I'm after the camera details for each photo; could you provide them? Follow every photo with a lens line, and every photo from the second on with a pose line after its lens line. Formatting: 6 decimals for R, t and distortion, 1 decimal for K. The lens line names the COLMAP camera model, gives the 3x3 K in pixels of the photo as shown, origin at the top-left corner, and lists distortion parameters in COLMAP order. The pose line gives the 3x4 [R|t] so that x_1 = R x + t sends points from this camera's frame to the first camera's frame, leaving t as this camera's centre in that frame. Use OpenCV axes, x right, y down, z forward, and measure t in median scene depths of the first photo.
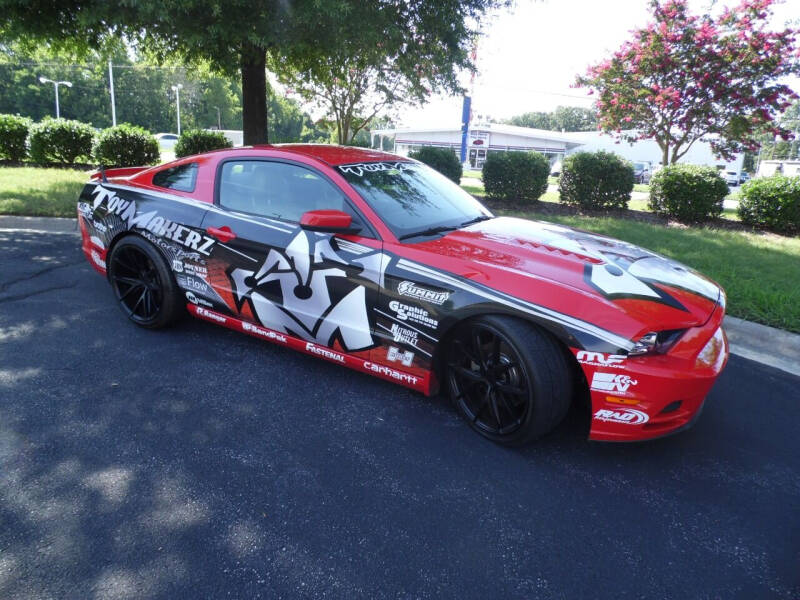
lens RADIAL K [[530.8, 0, 404.1], [0, 530.8, 299.0], [0, 0, 1]] dist [0.008036, -0.009921]
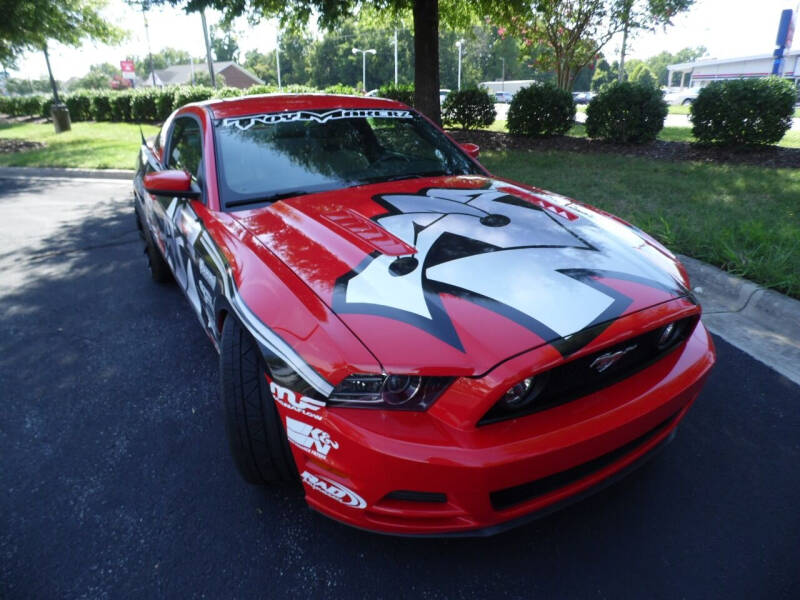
lens RADIAL K [[530.8, 0, 404.1], [0, 530.8, 299.0], [0, 0, 1]] dist [0.008036, -0.009921]
pose [[0.864587, 0.112492, -0.489730, 0.596605], [-0.069842, 0.992061, 0.104577, -0.068487], [0.497606, -0.056212, 0.865580, 0.368010]]
